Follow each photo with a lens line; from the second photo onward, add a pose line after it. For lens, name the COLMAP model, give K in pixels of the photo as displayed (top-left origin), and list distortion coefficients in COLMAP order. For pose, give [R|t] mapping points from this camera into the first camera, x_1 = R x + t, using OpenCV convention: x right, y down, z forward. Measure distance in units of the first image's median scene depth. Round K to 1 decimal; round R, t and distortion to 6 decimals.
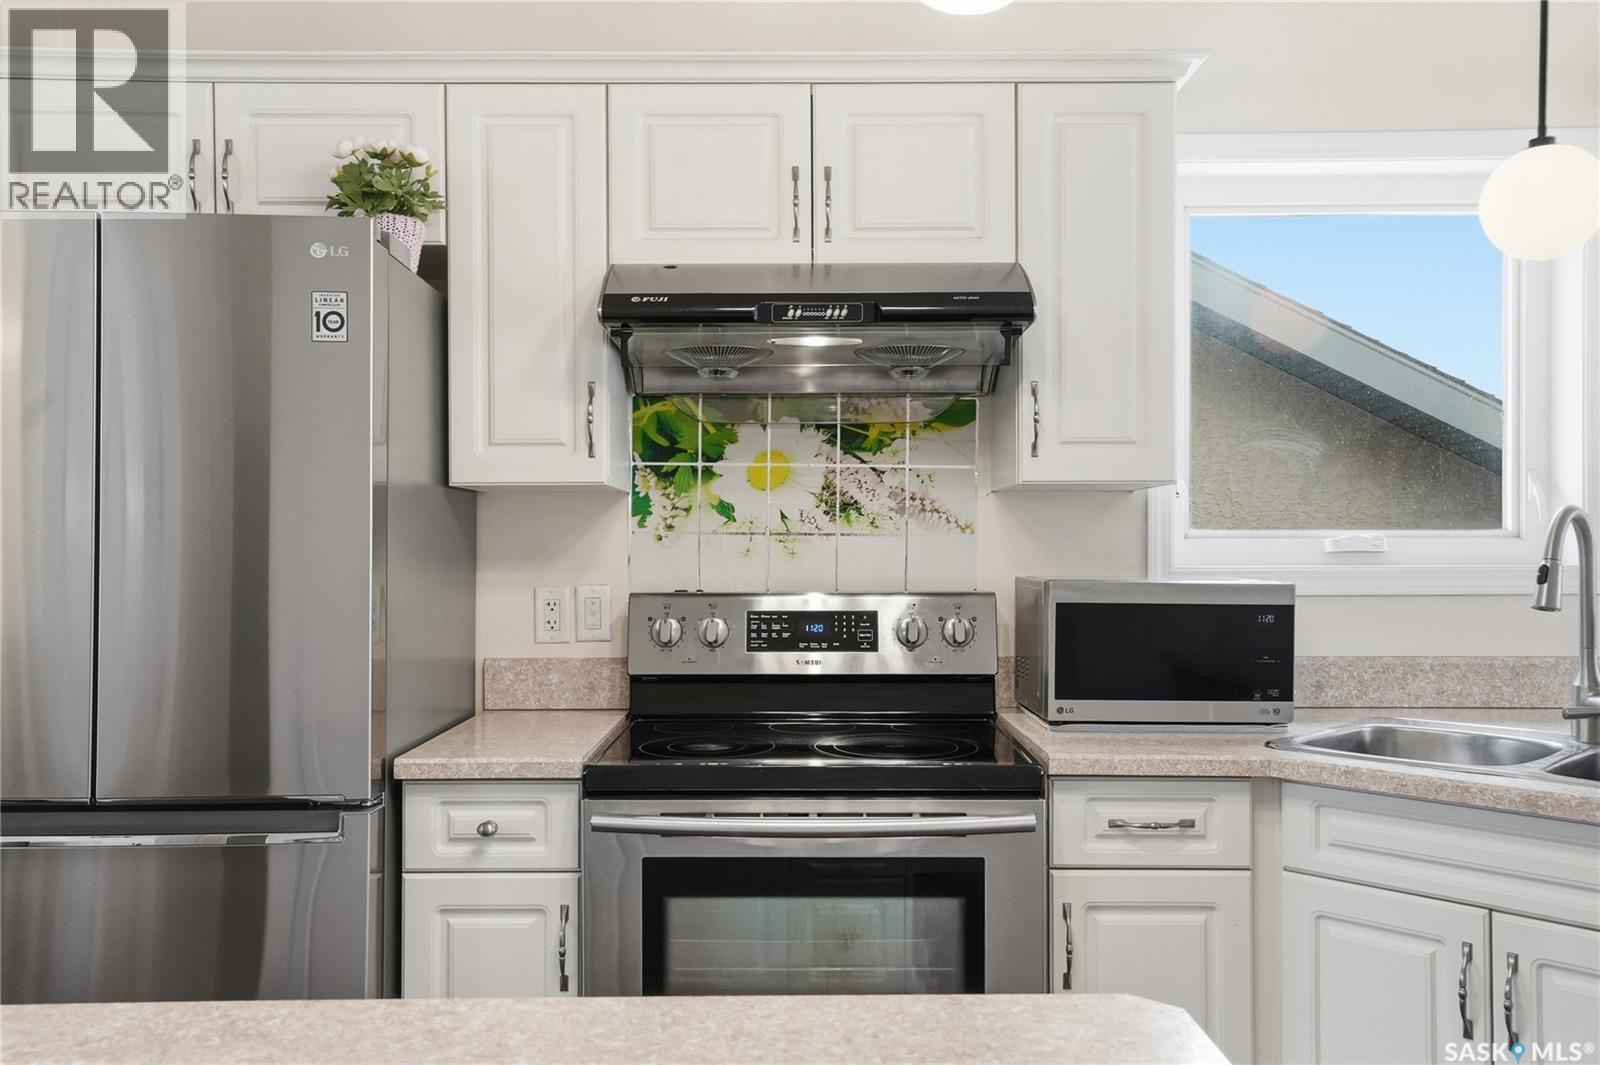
lens RADIAL K [[1313.7, 0, 800.8], [0, 1313.7, 542.4], [0, 0, 1]] dist [0.026089, 0.028308]
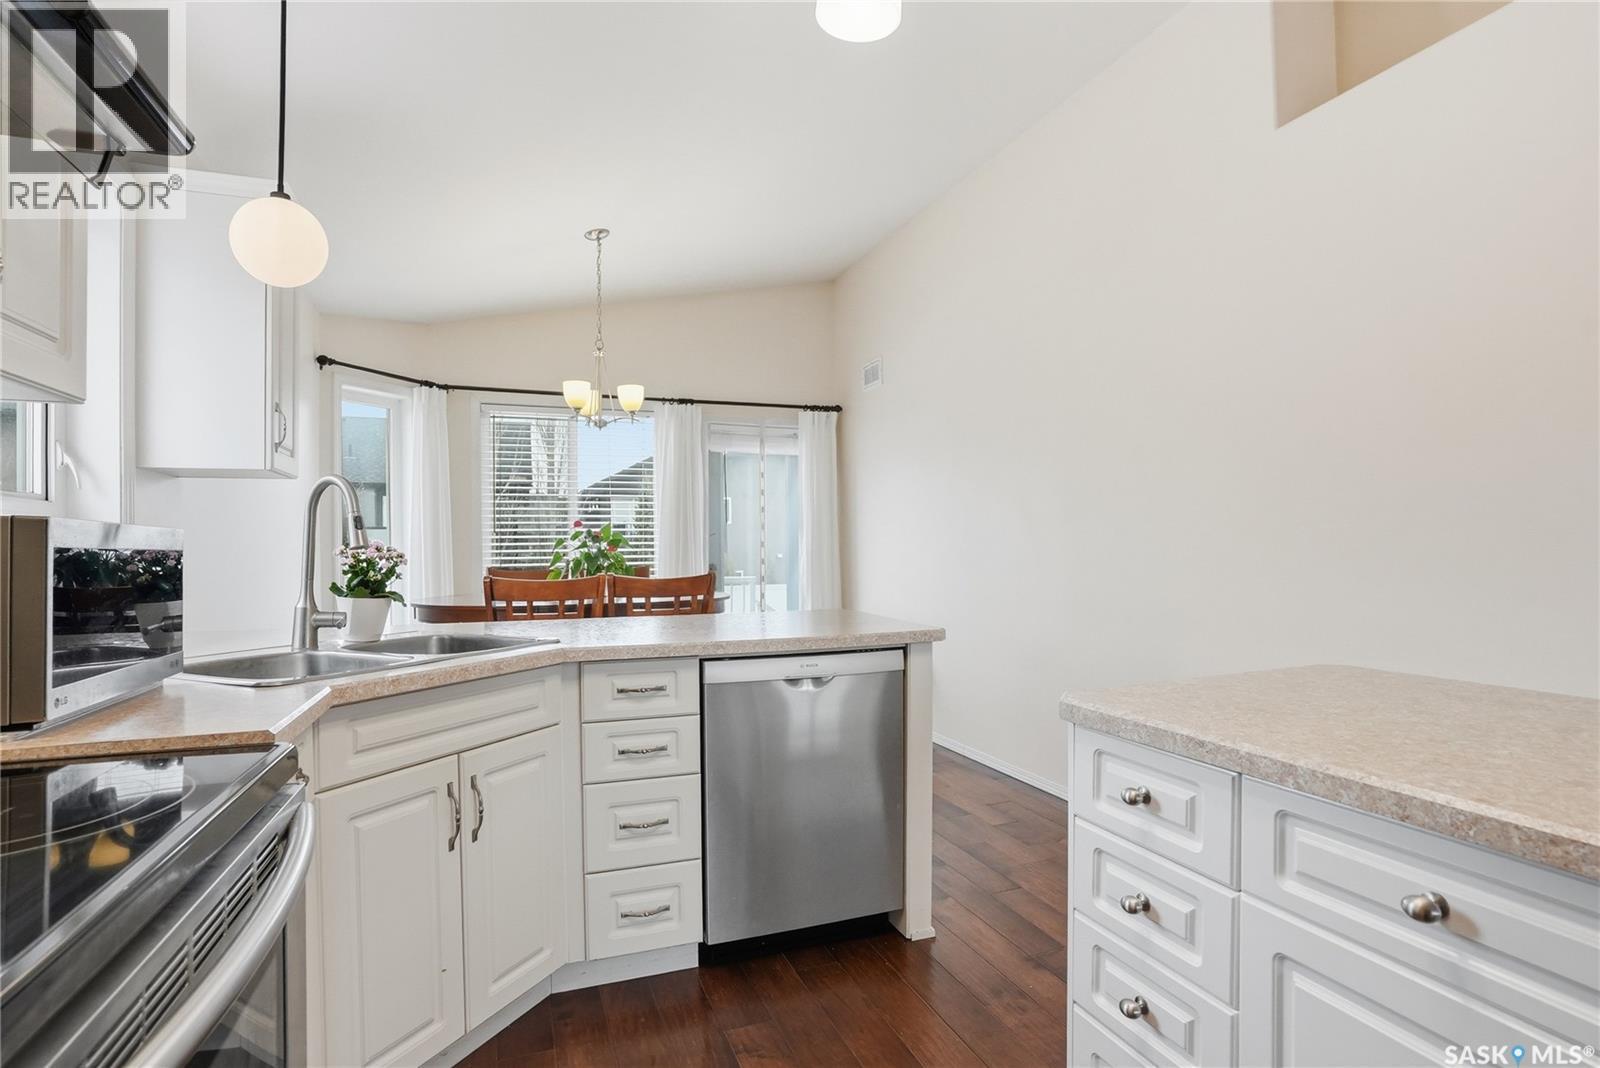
lens RADIAL K [[789.2, 0, 798.7], [0, 789.2, 541.5], [0, 0, 1]] dist [-0.045494, 0.017102]
pose [[-0.344279, 0.011768, 0.938794, -0.320715], [0.008953, 0.999917, -0.009251, 0.049256], [-0.938825, 0.005220, -0.344355, 0.769248]]
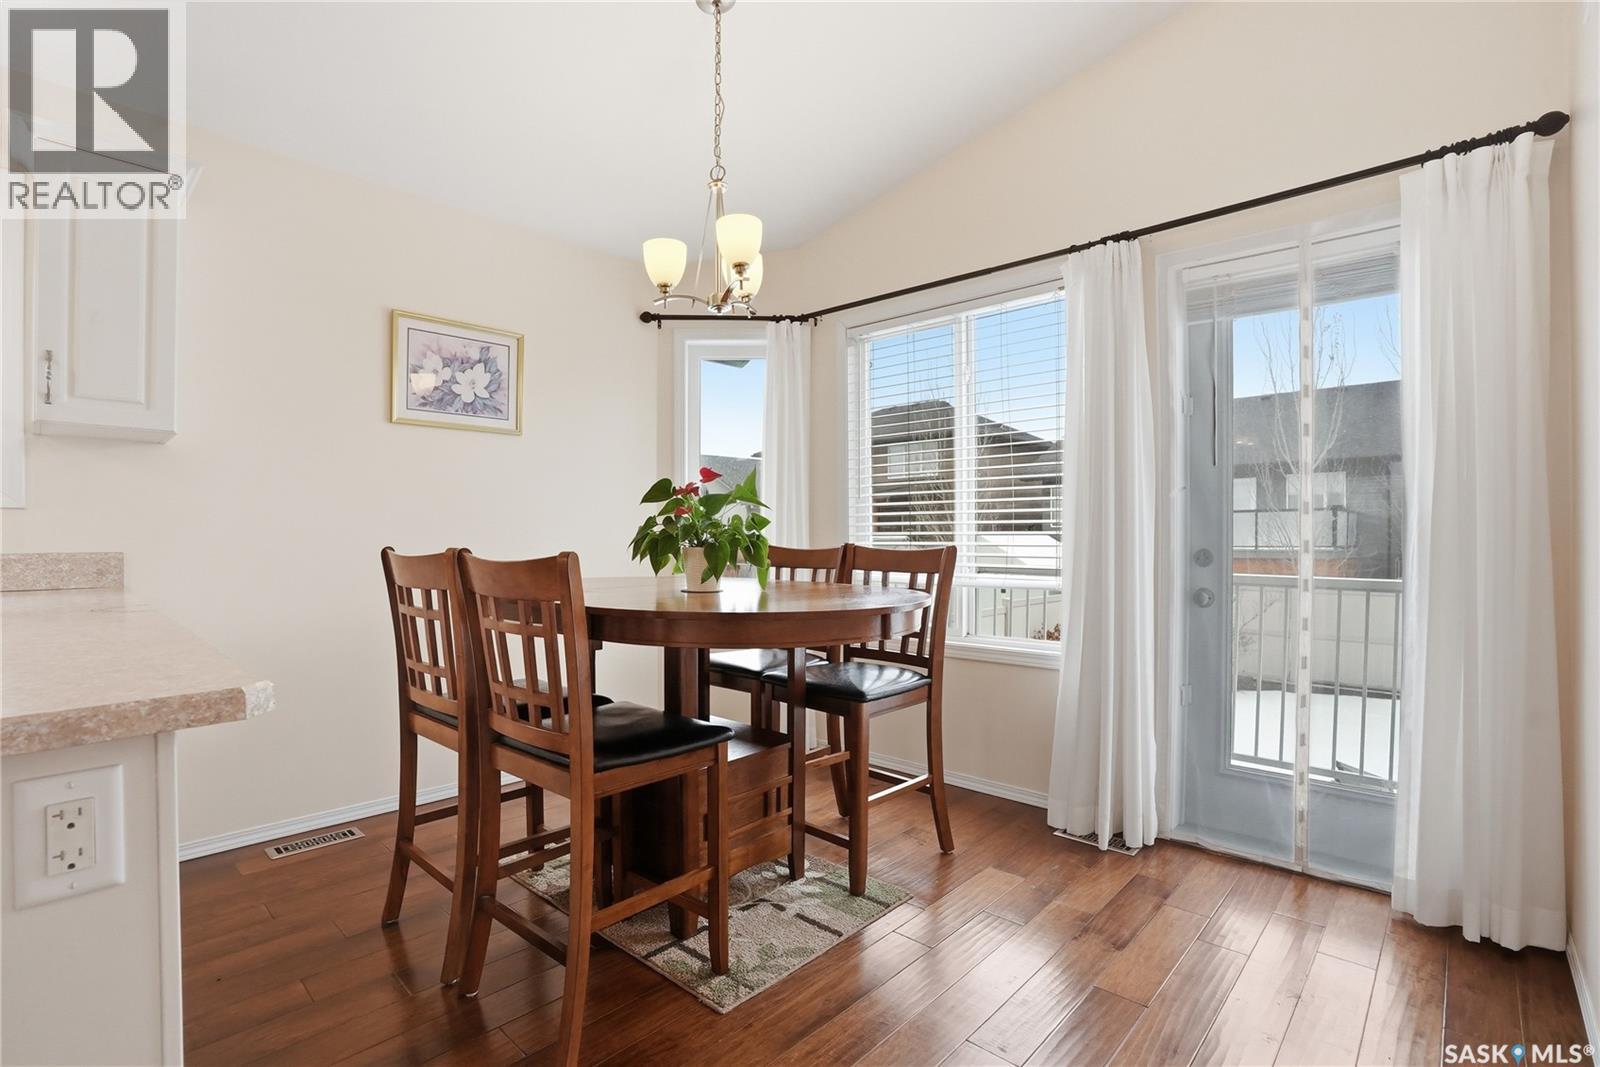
lens RADIAL K [[745.1, 0, 780.2], [0, 745.1, 538.1], [0, 0, 1]] dist [-0.039253, 0.005452]
pose [[0.703006, 0.000538, 0.711184, 0.720075], [-0.003375, 0.999991, 0.002581, 0.073883], [-0.711176, -0.004215, 0.703002, -0.093228]]
